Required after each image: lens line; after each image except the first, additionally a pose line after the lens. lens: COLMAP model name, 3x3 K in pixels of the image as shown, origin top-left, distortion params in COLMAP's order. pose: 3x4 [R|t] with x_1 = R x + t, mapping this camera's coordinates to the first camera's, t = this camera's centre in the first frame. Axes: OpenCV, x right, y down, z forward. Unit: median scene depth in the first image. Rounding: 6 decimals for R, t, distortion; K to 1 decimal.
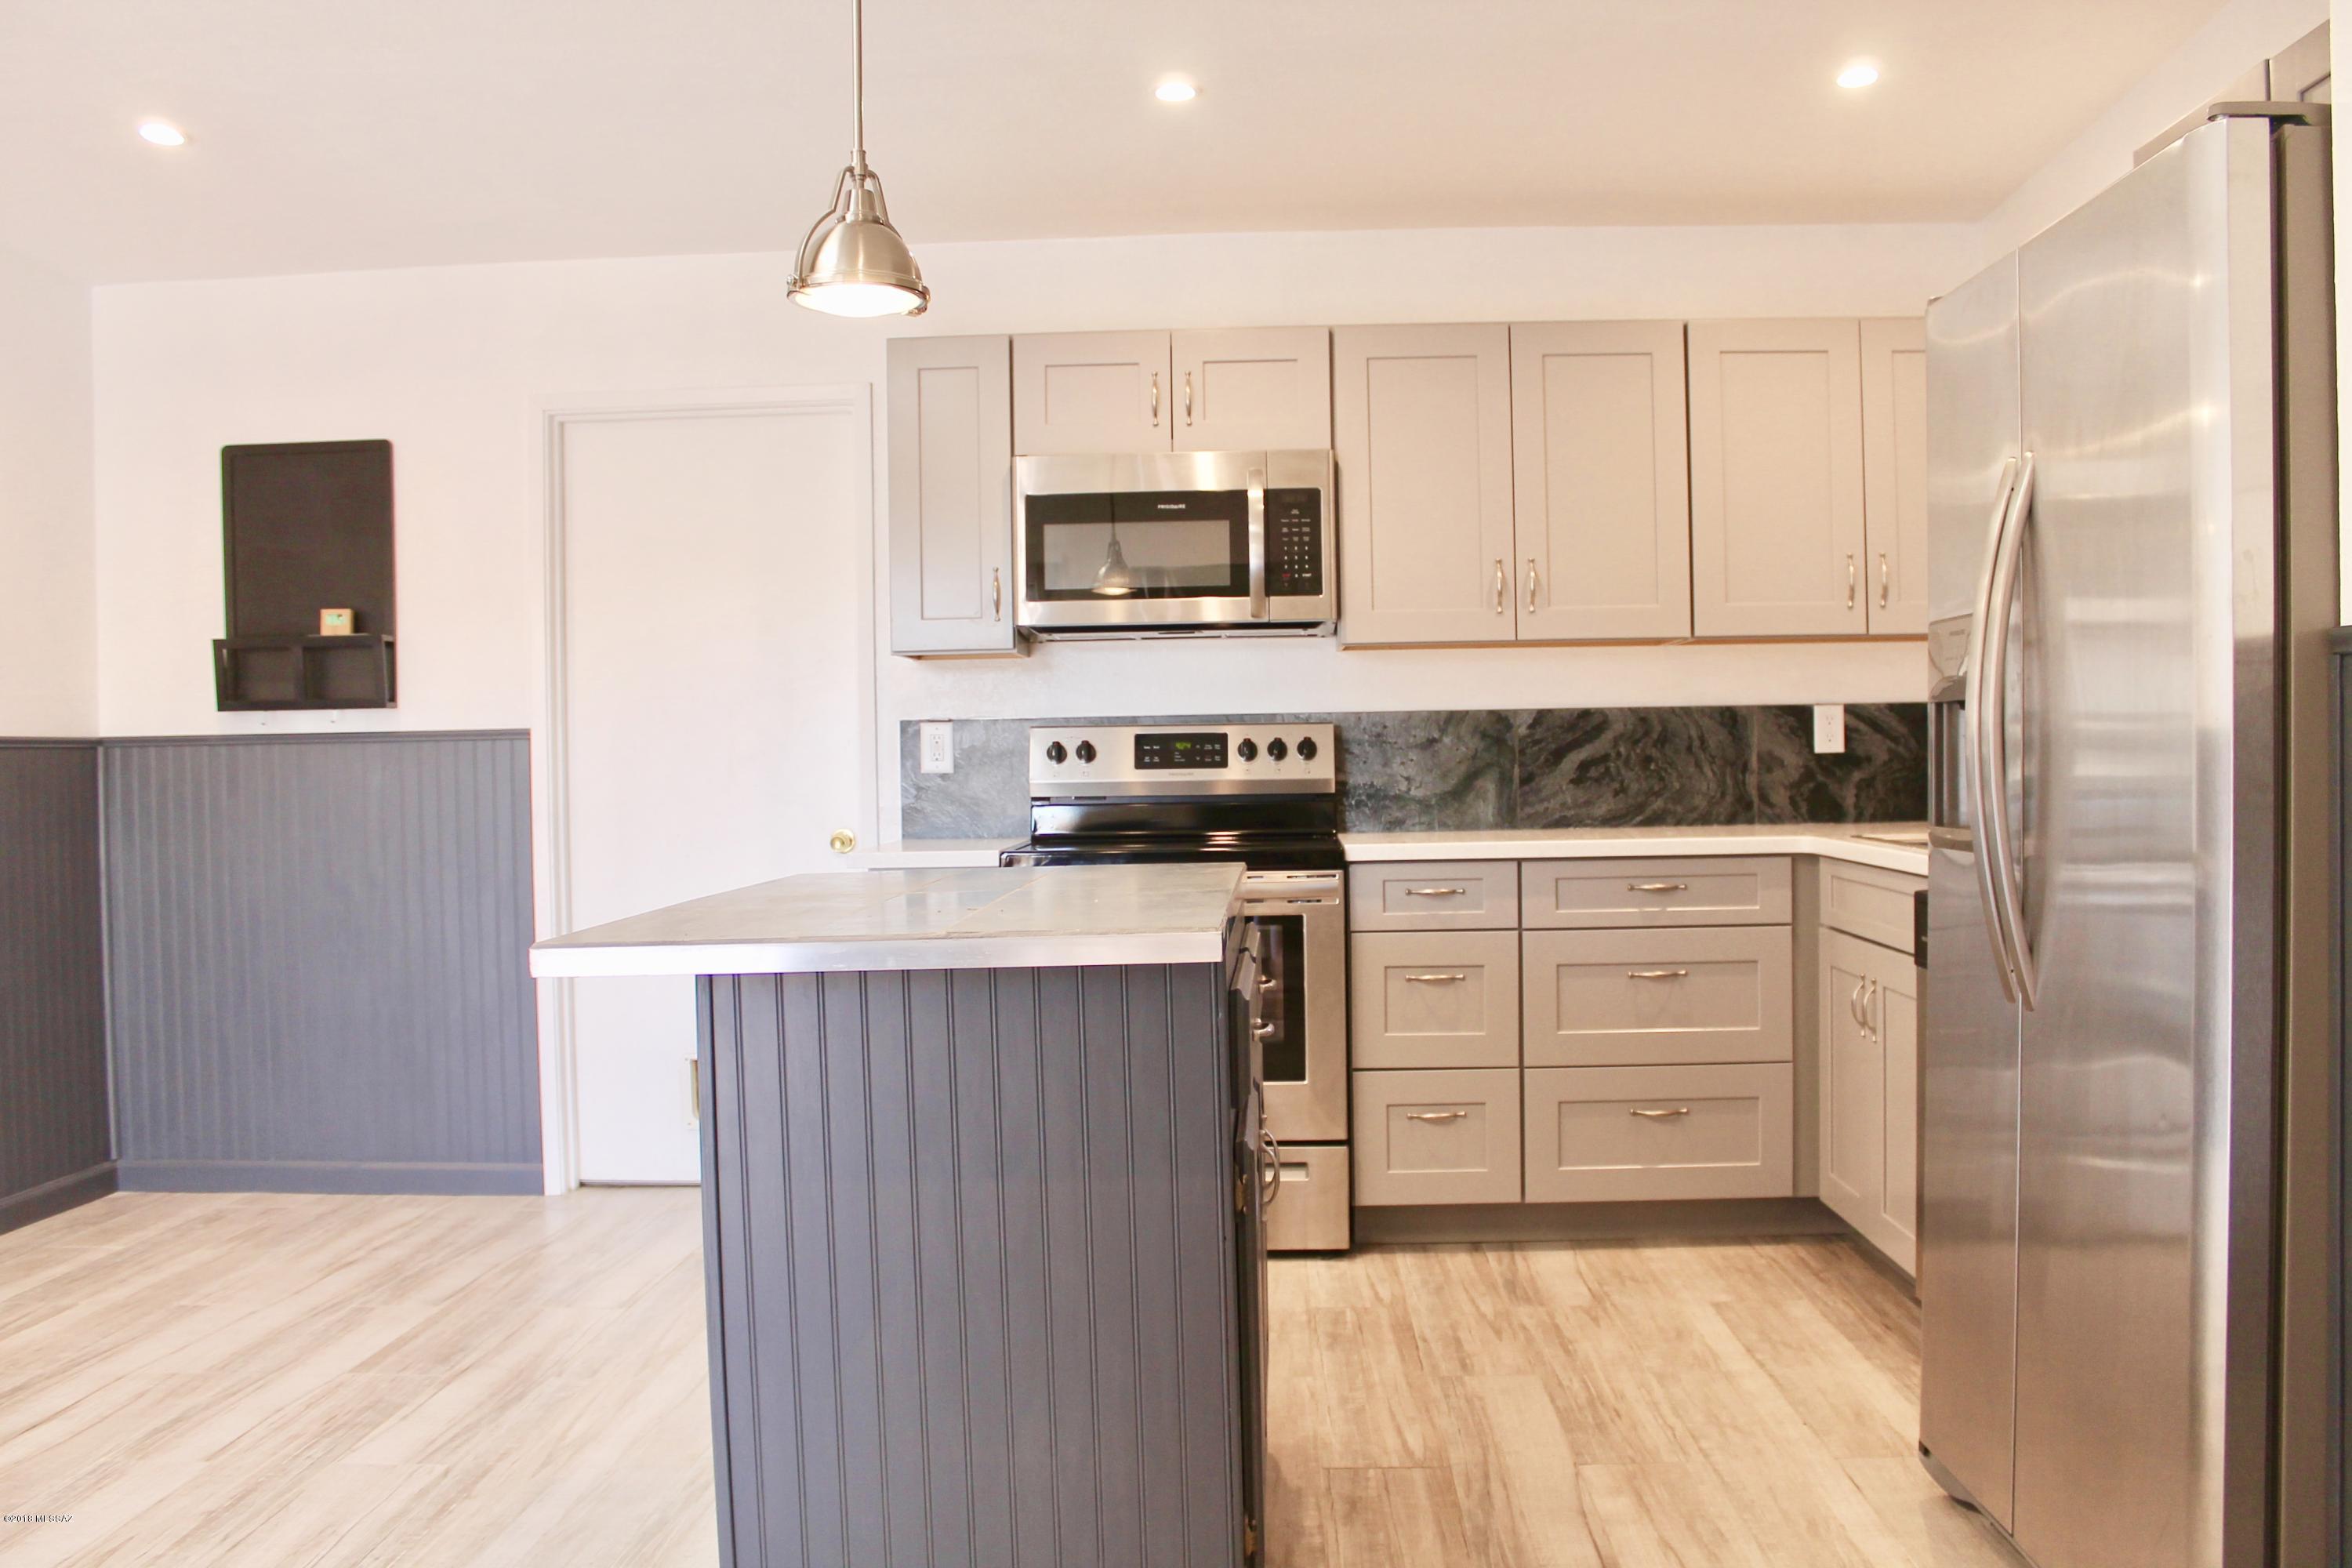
lens RADIAL K [[1979.3, 0, 1197.5], [0, 1979.3, 783.4], [0, 0, 1]] dist [-0.164136, 0.141745]
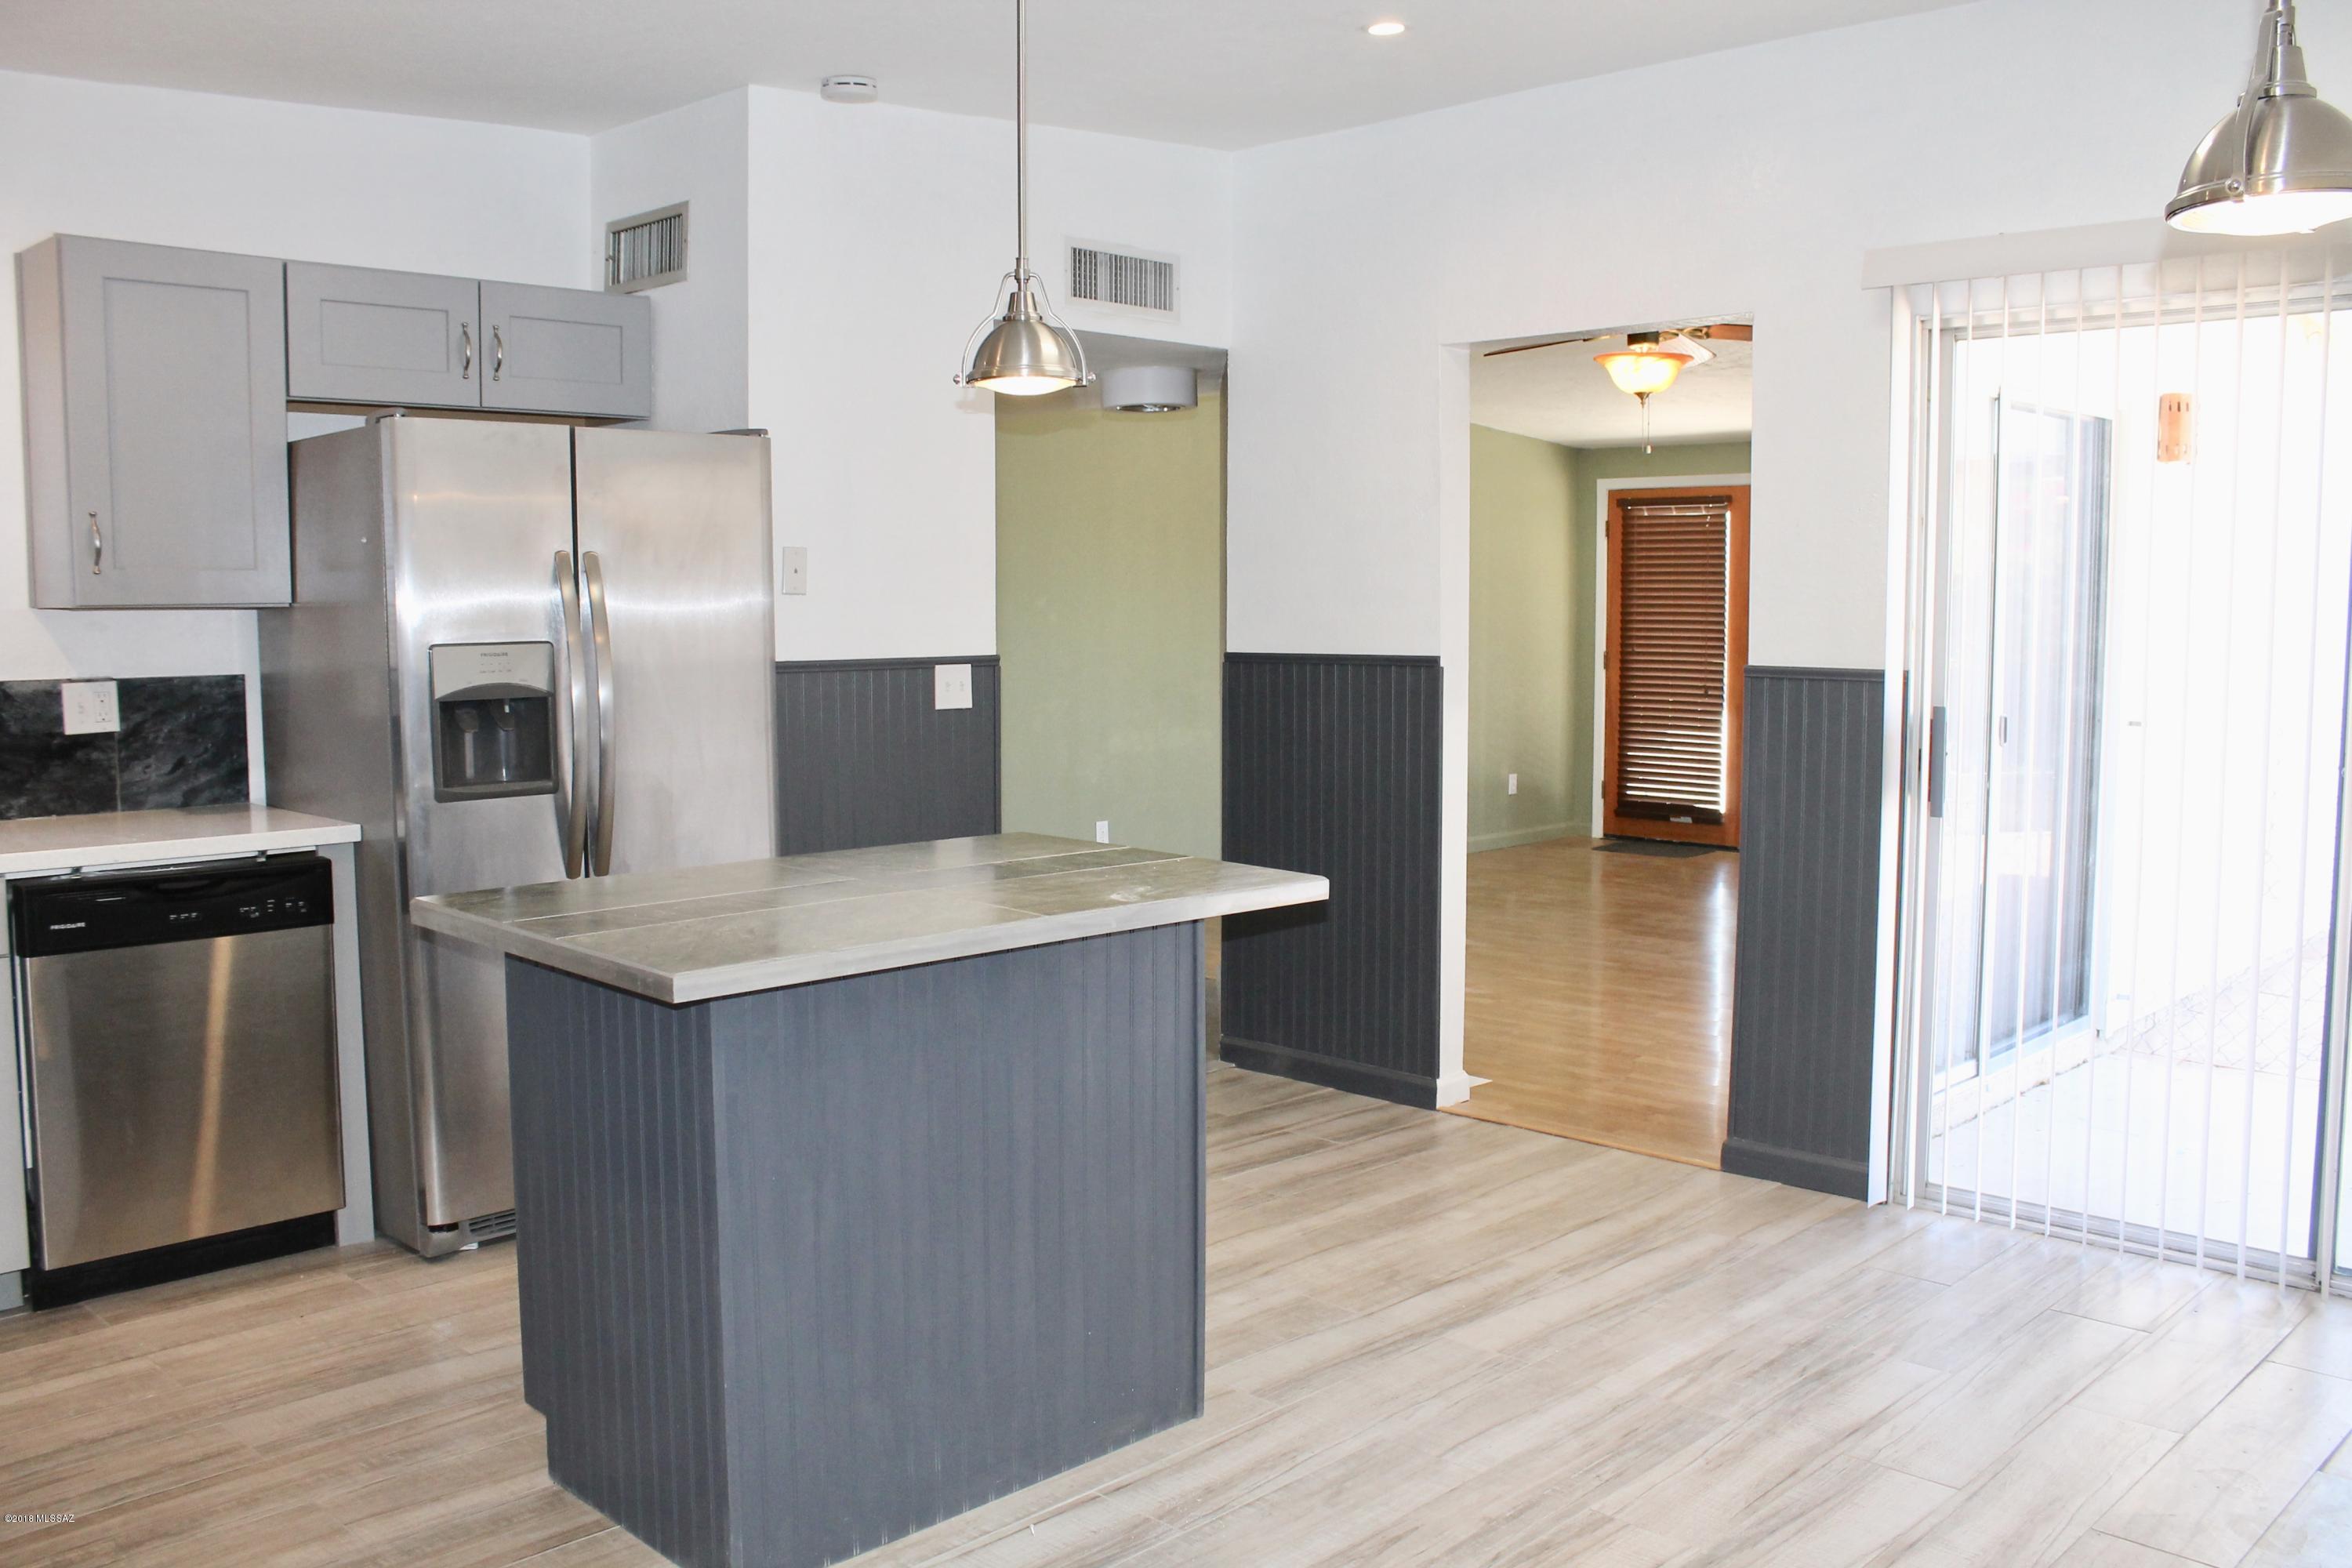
lens RADIAL K [[1979.3, 0, 1188.6], [0, 1979.3, 779.5], [0, 0, 1]] dist [-0.164136, 0.141745]
pose [[-0.743867, -0.042408, 0.666981, -0.582378], [0.025430, 0.995466, 0.091655, -0.060078], [-0.667844, 0.085141, -0.739416, 1.004788]]
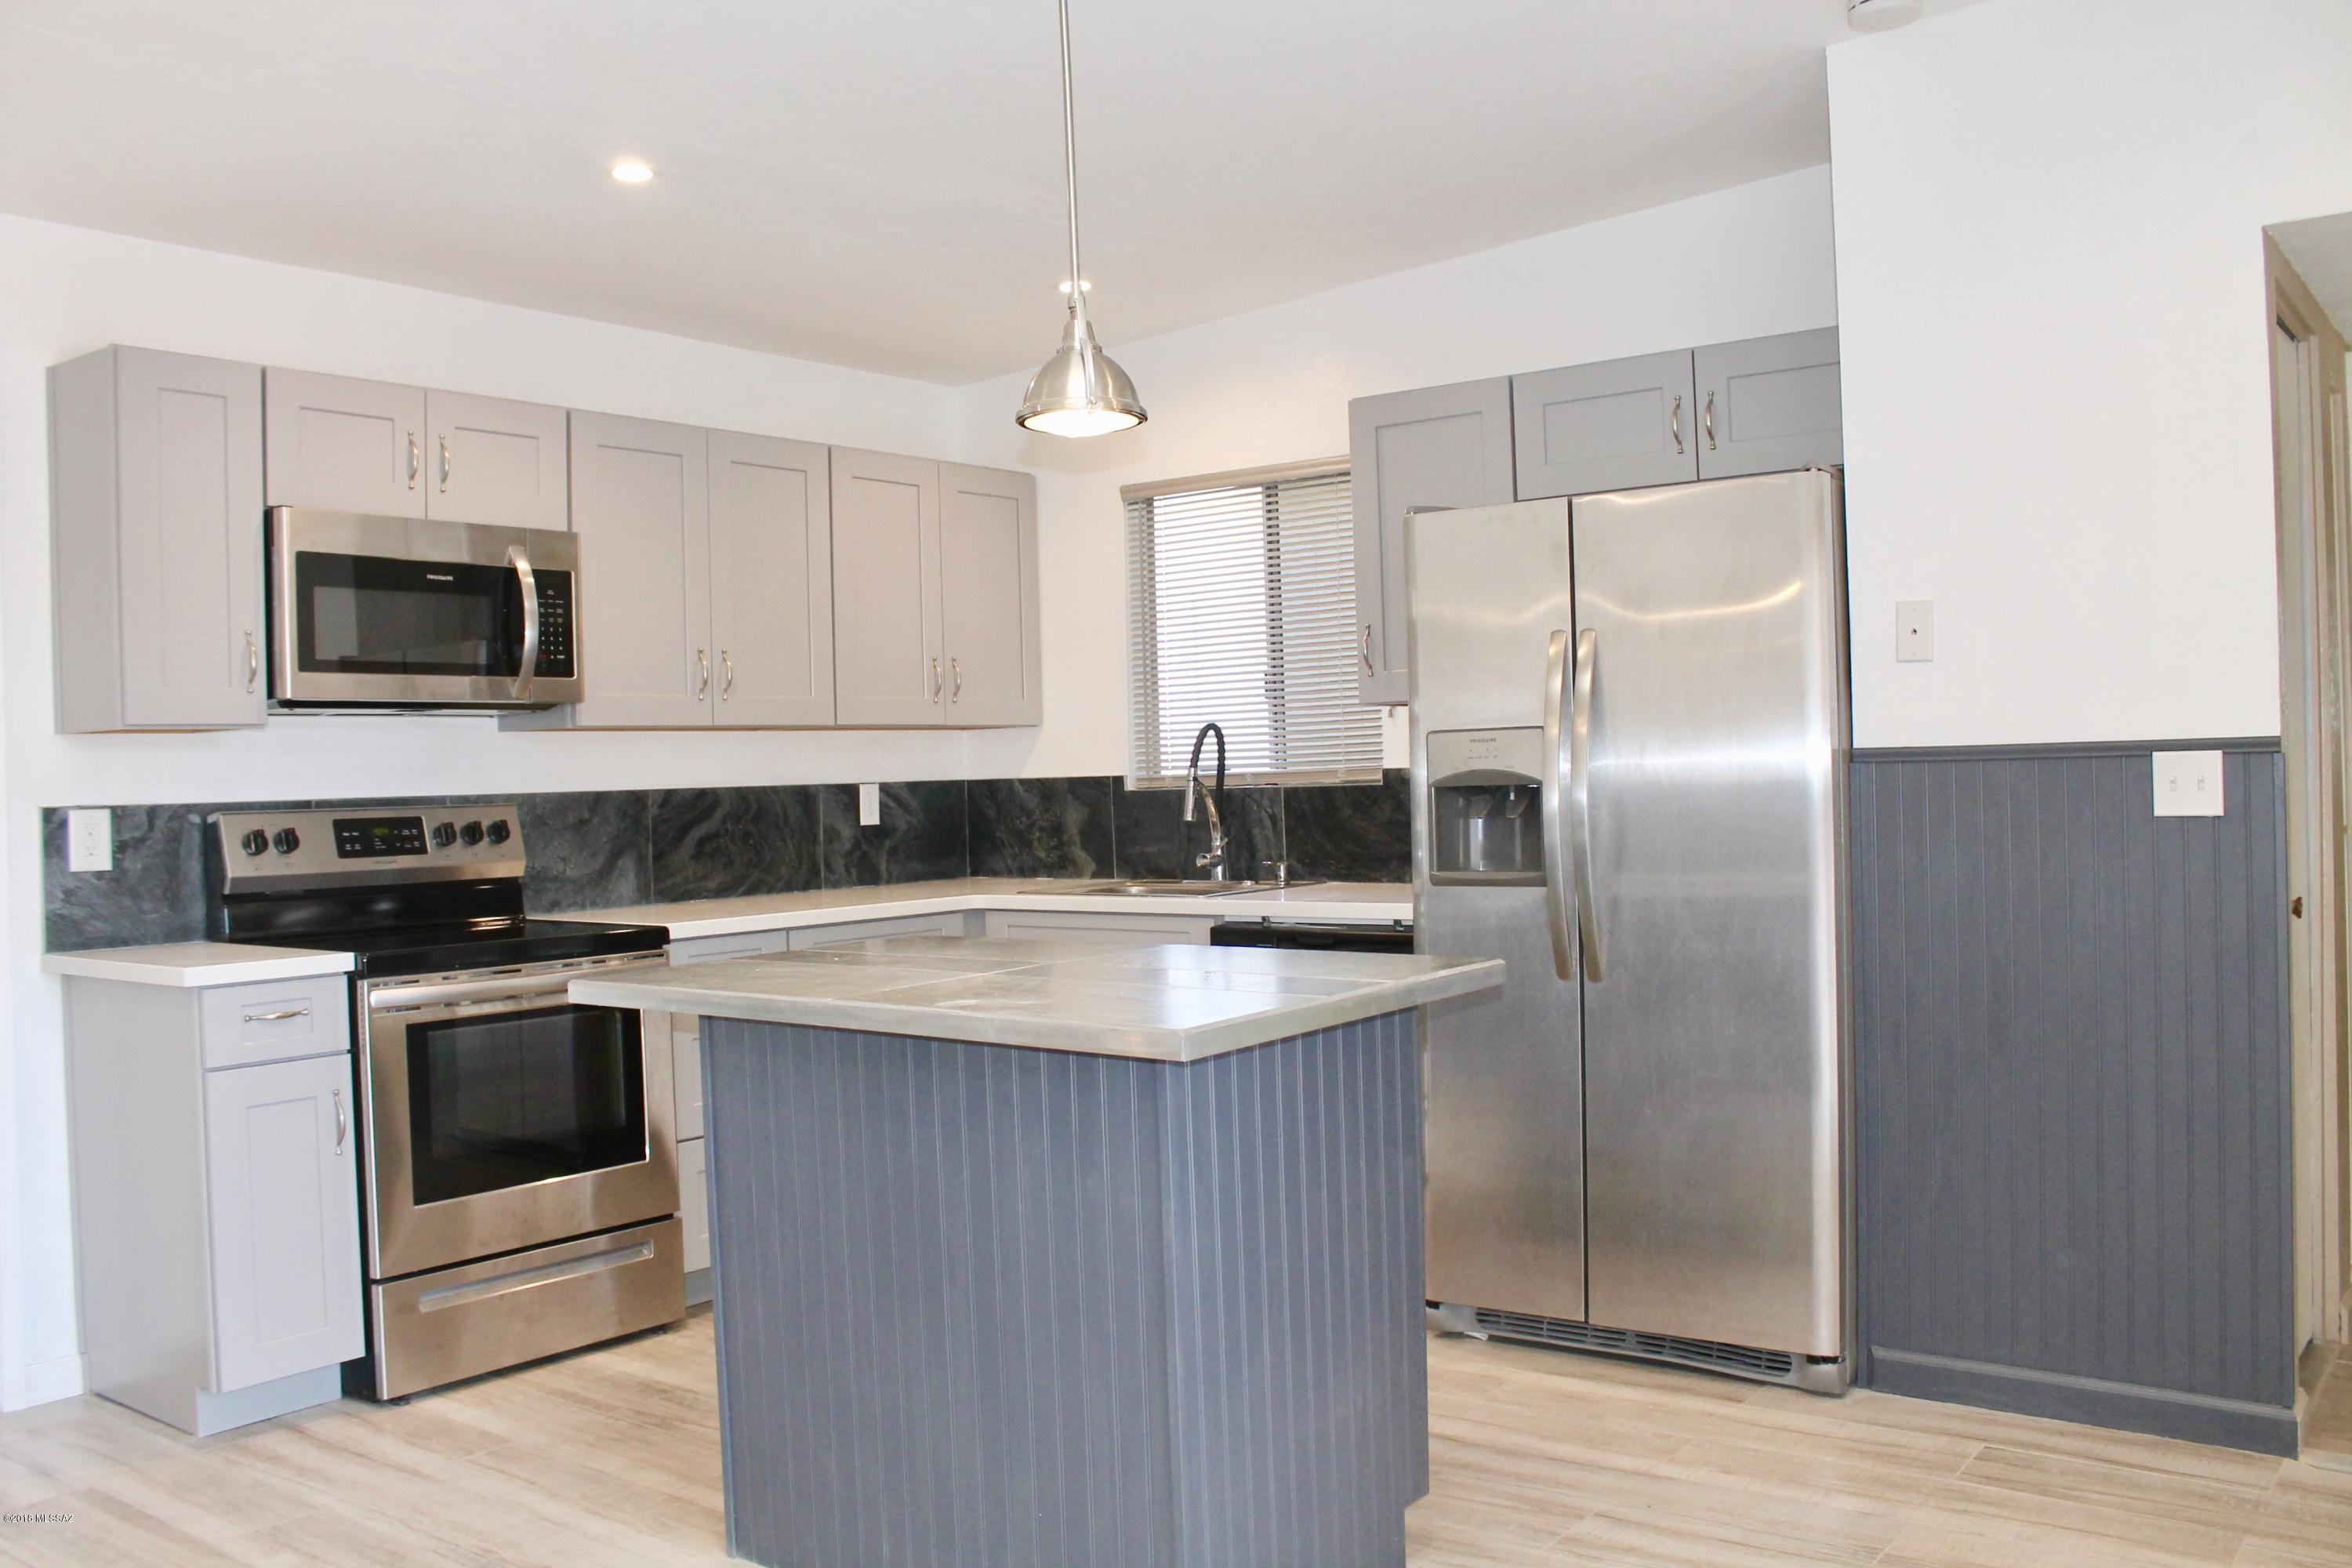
lens RADIAL K [[1979.3, 0, 1189.3], [0, 1979.3, 778.5], [0, 0, 1]] dist [-0.164136, 0.141745]
pose [[0.574181, -0.001119, 0.818728, -0.559687], [0.032019, 0.999265, -0.021090, -0.013324], [-0.818102, 0.038325, 0.573794, 0.178093]]
